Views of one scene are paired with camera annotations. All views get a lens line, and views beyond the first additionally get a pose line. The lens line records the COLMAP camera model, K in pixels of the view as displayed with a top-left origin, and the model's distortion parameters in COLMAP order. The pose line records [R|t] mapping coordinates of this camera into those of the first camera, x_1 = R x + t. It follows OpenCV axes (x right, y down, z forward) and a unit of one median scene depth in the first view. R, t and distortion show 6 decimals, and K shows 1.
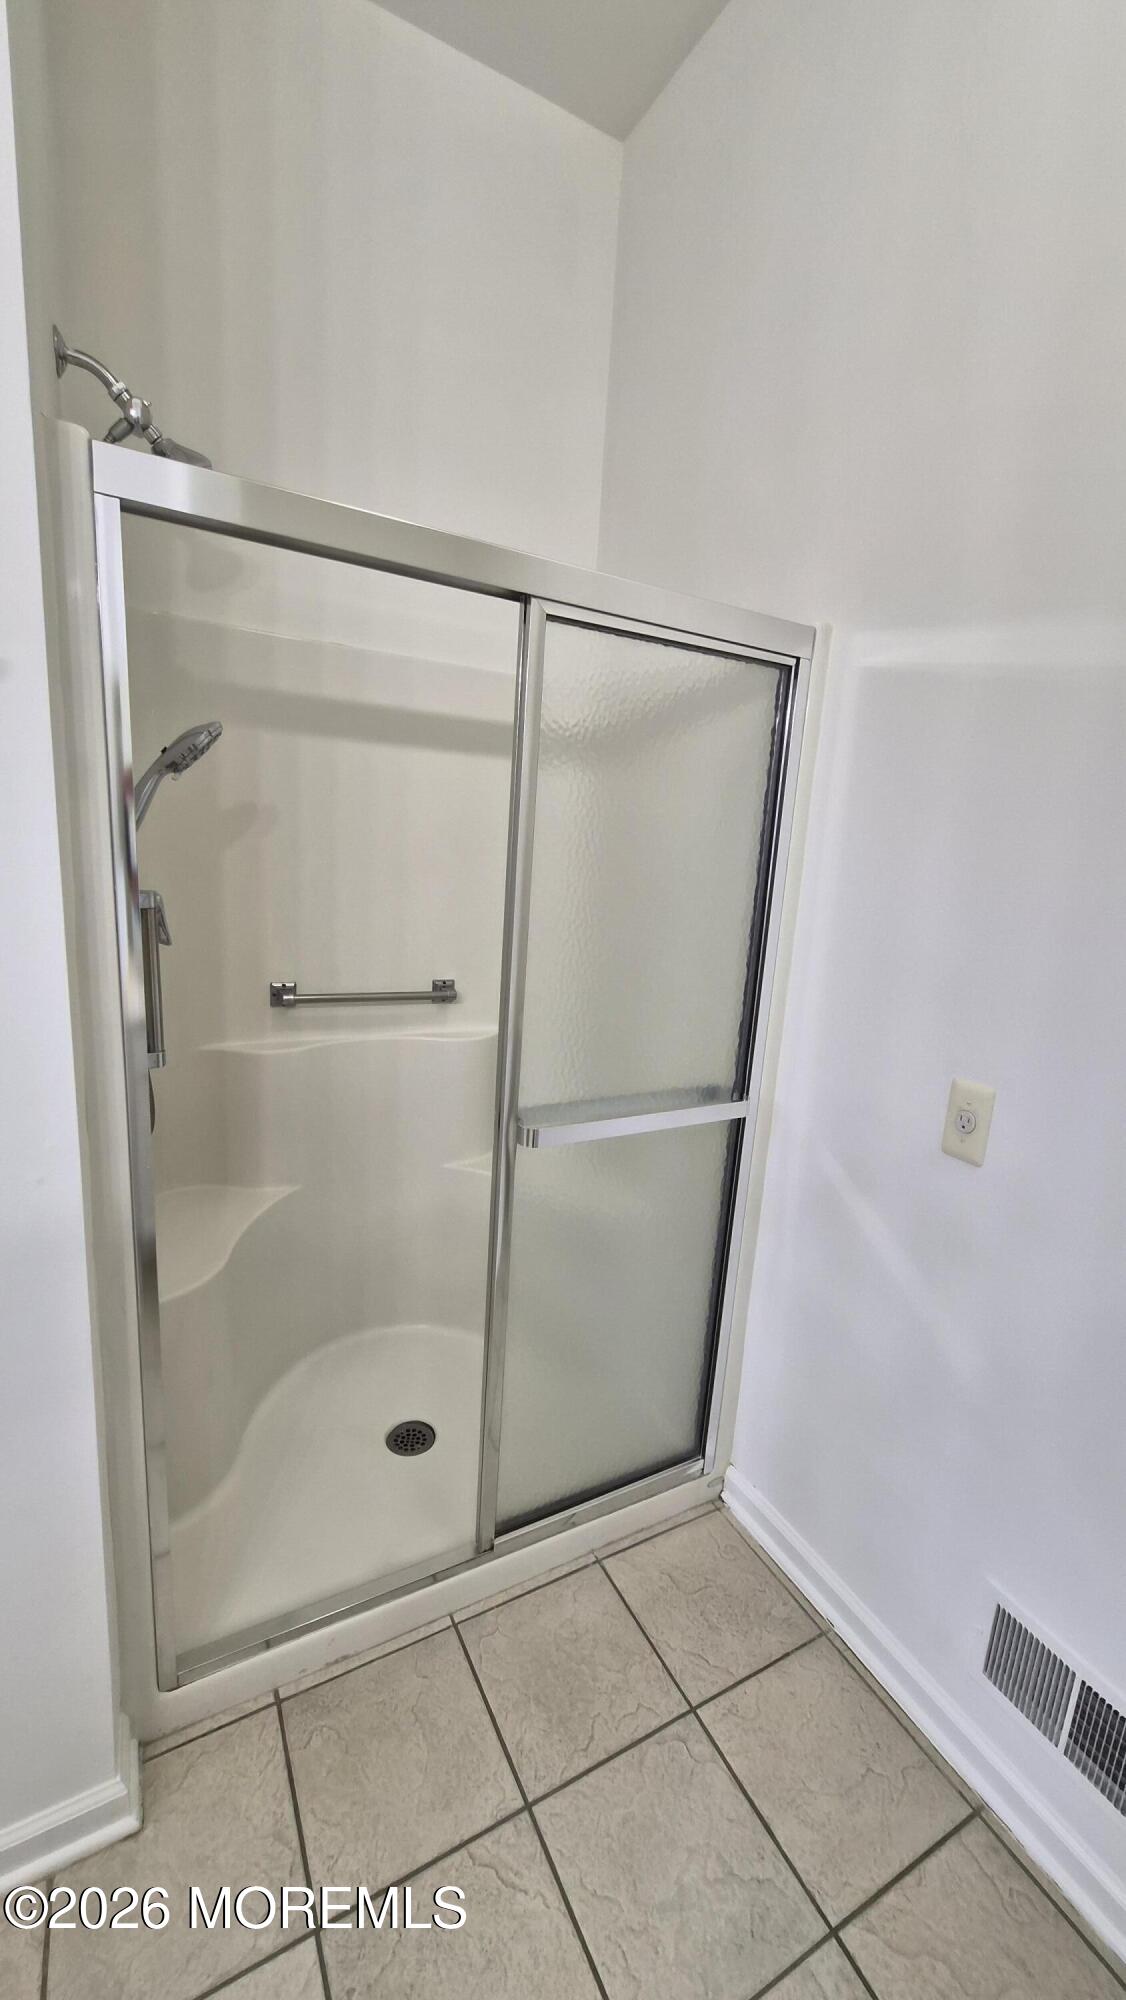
lens RADIAL K [[787.9, 0, 563.0], [0, 787.9, 1000.0], [0, 0, 1]] dist [0.001338, -0.000343]
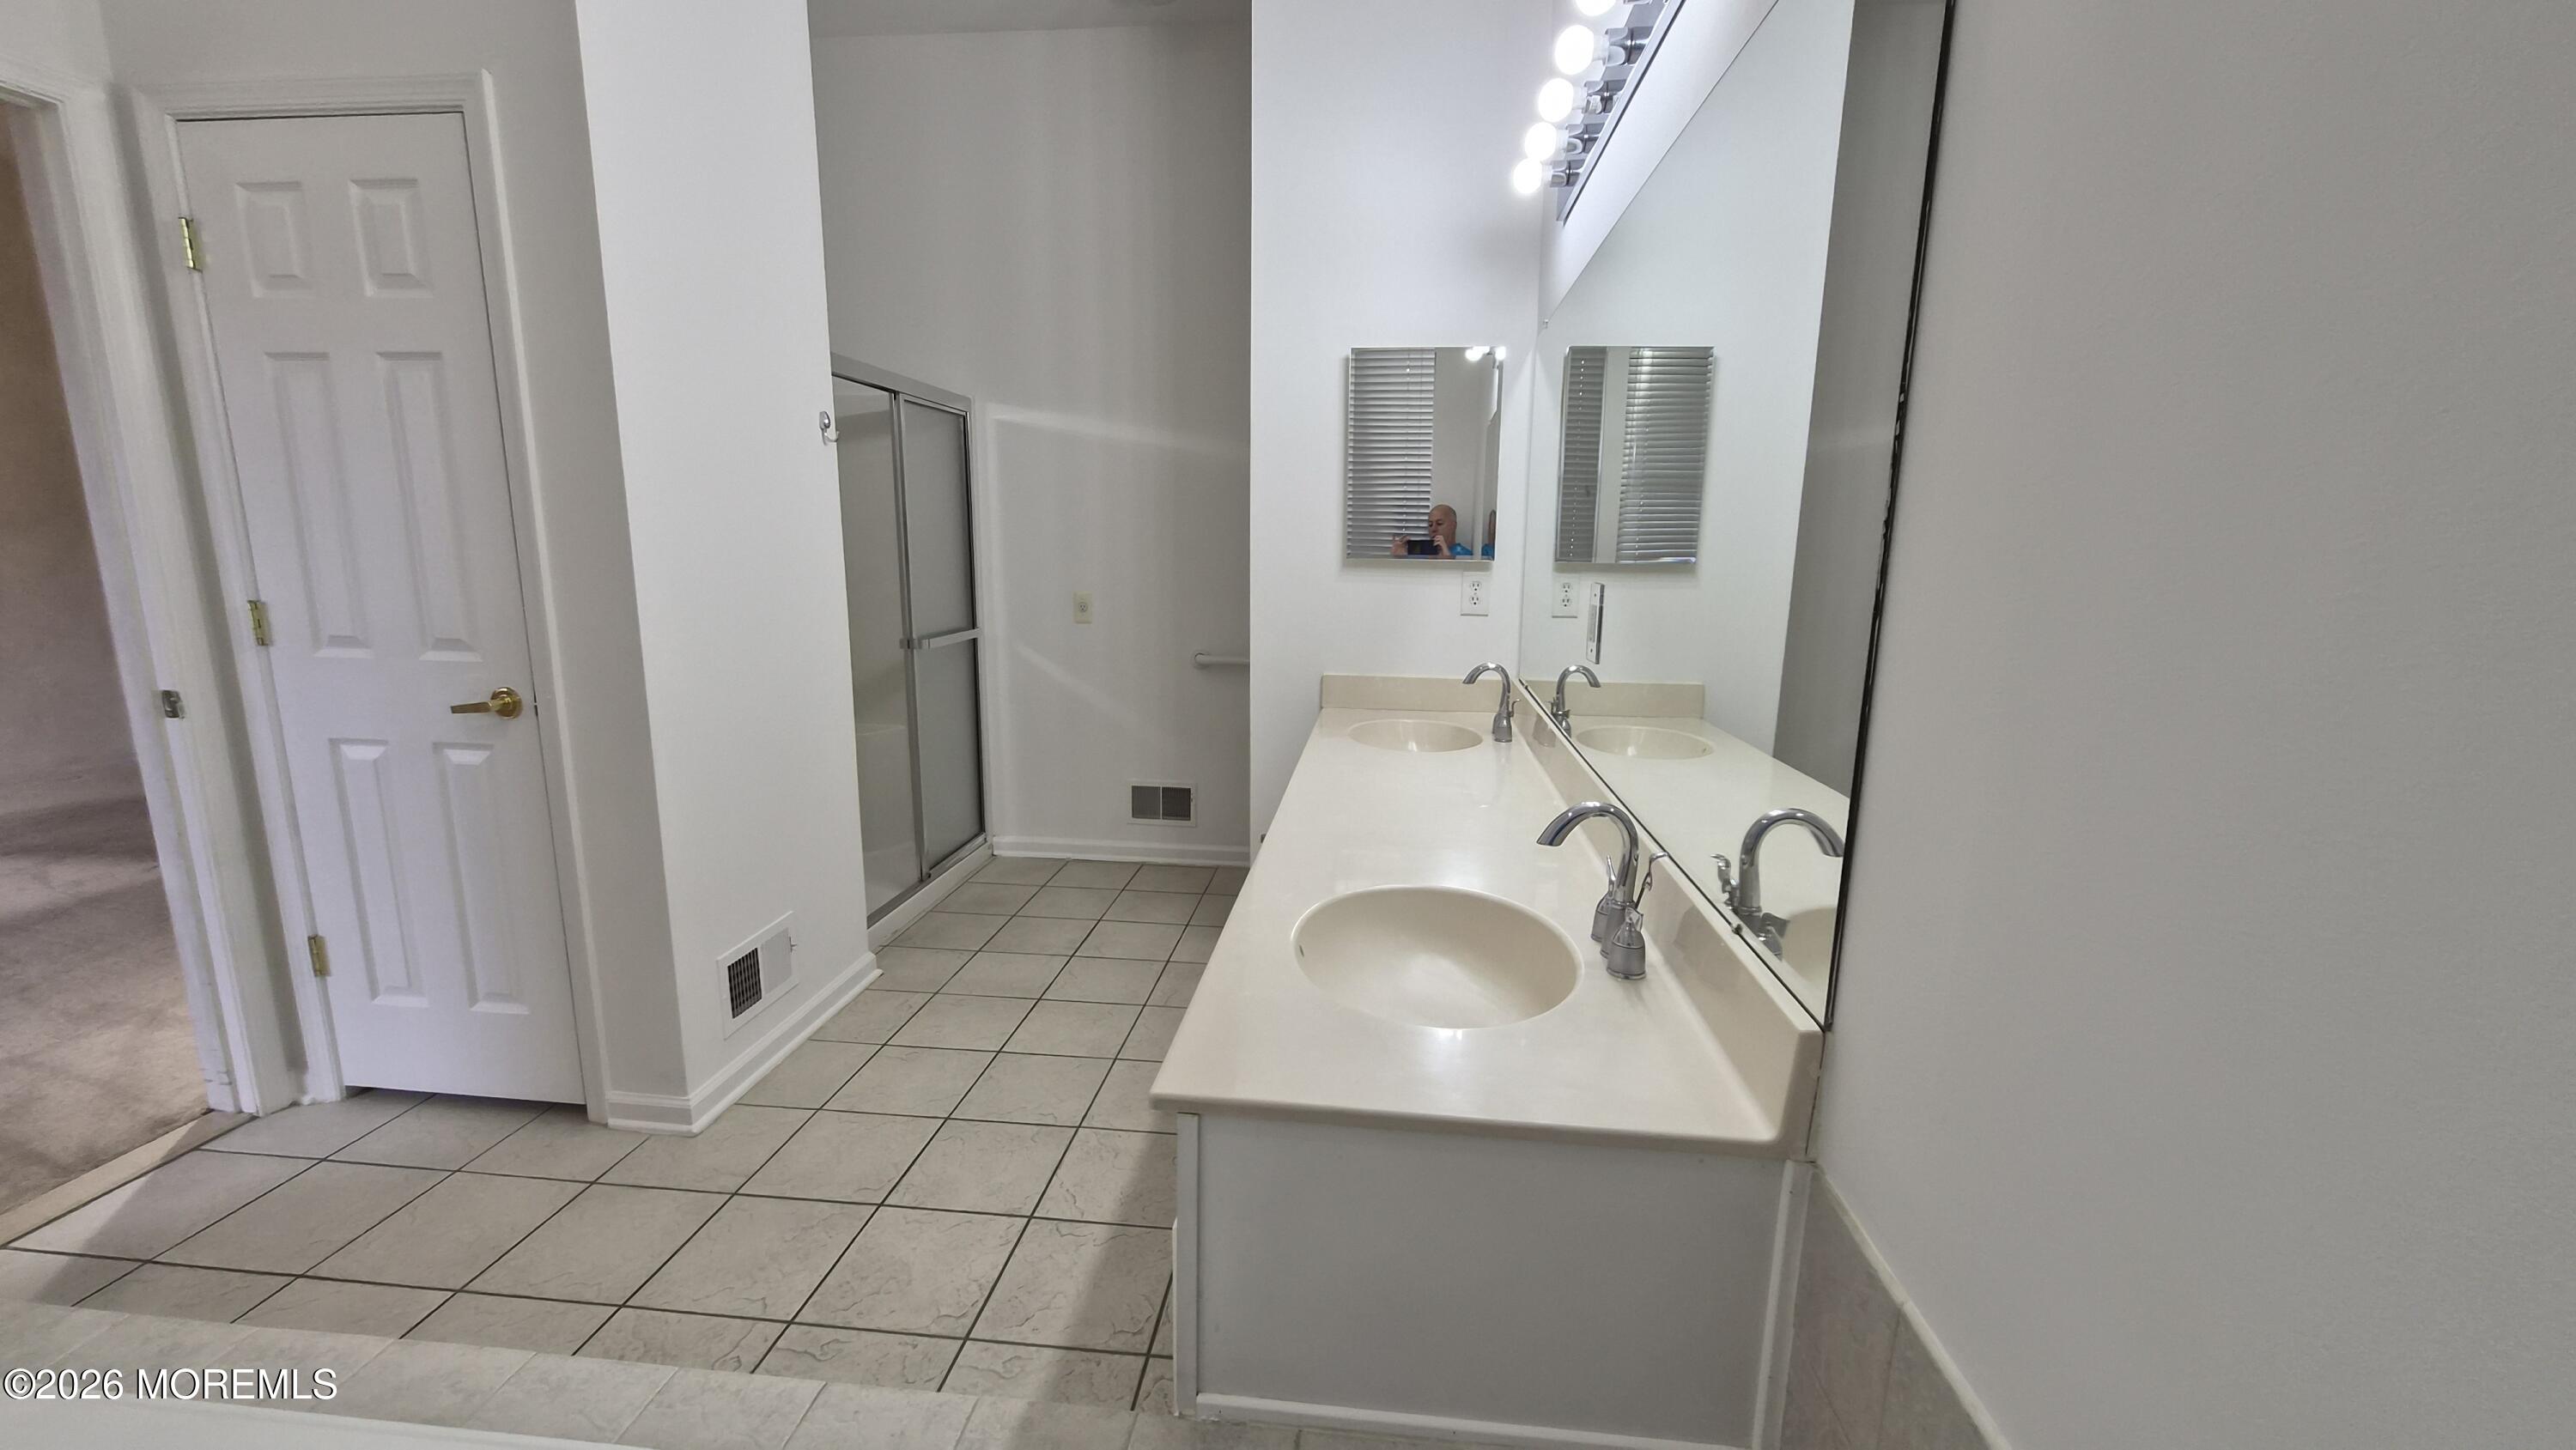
lens RADIAL K [[1014.8, 0, 1288.0], [0, 1014.8, 725.0], [0, 0, 1]] dist [0.001338, -0.000343]
pose [[0.563570, -0.210306, 0.798849, -1.652774], [0.190925, 0.974027, 0.121731, 0.233075], [-0.803702, 0.083916, 0.589086, -1.301377]]
